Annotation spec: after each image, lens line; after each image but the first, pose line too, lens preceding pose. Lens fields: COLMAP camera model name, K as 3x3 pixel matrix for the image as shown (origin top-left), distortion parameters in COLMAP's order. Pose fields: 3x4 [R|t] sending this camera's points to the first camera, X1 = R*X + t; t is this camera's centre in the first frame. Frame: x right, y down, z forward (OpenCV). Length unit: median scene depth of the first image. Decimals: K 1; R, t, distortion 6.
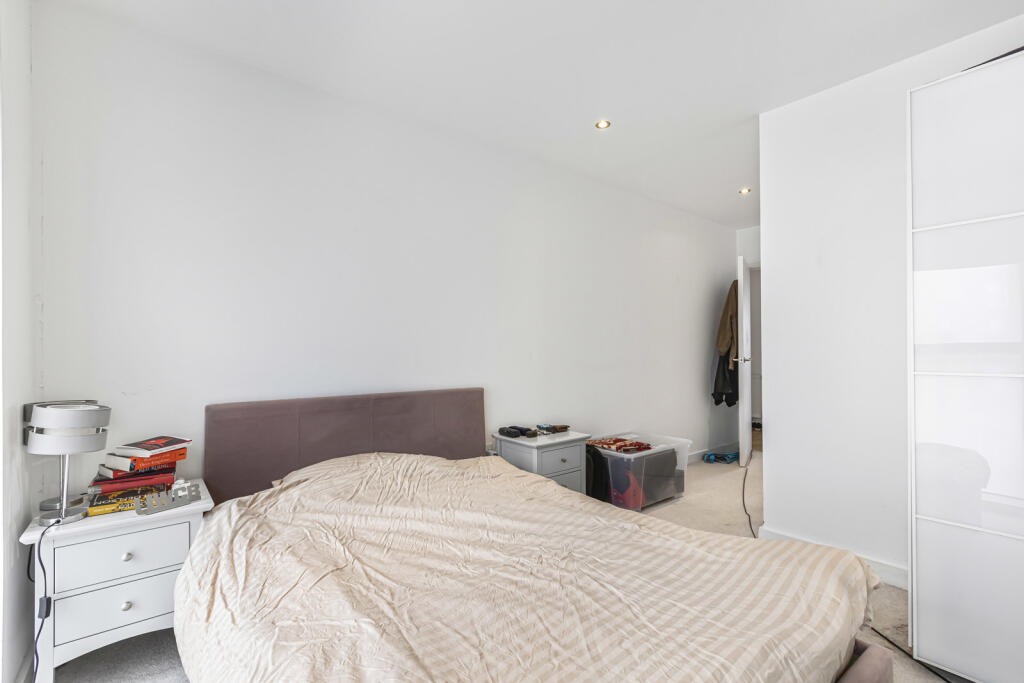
lens RADIAL K [[463.8, 0, 509.7], [0, 463.8, 351.3], [0, 0, 1]] dist [0.000486, -0.000132]
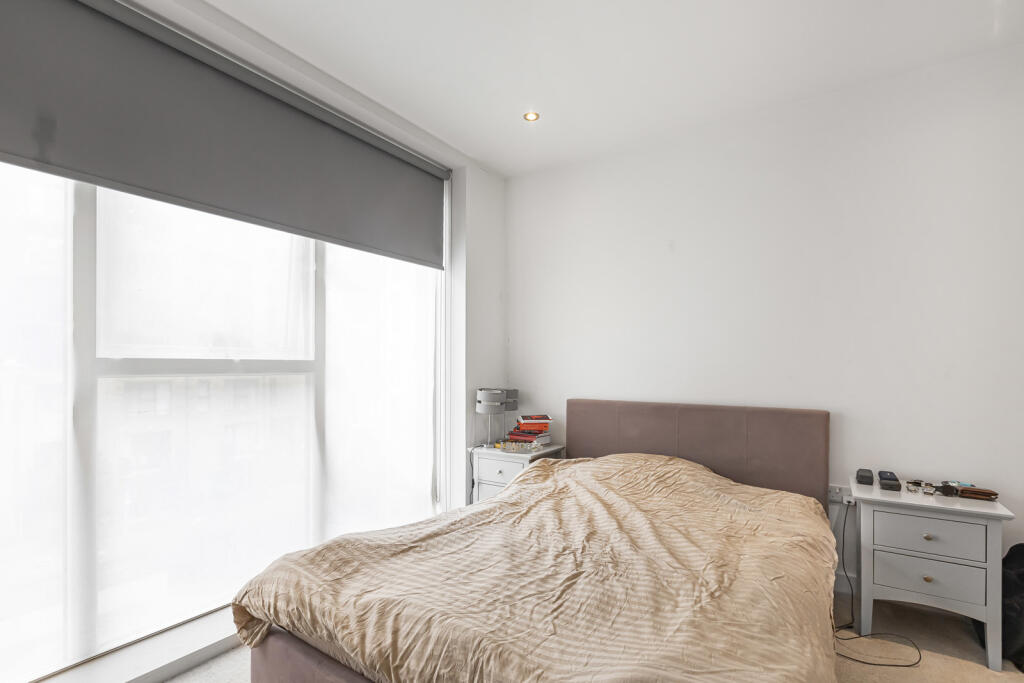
lens RADIAL K [[459.0, 0, 515.1], [0, 459.0, 365.7], [0, 0, 1]] dist [0.001555, 0.000183]
pose [[0.303320, 0.006523, -0.952867, 0.920734], [0.000951, 0.999974, 0.007148, -0.007736], [0.952888, -0.003074, 0.303305, 0.450988]]
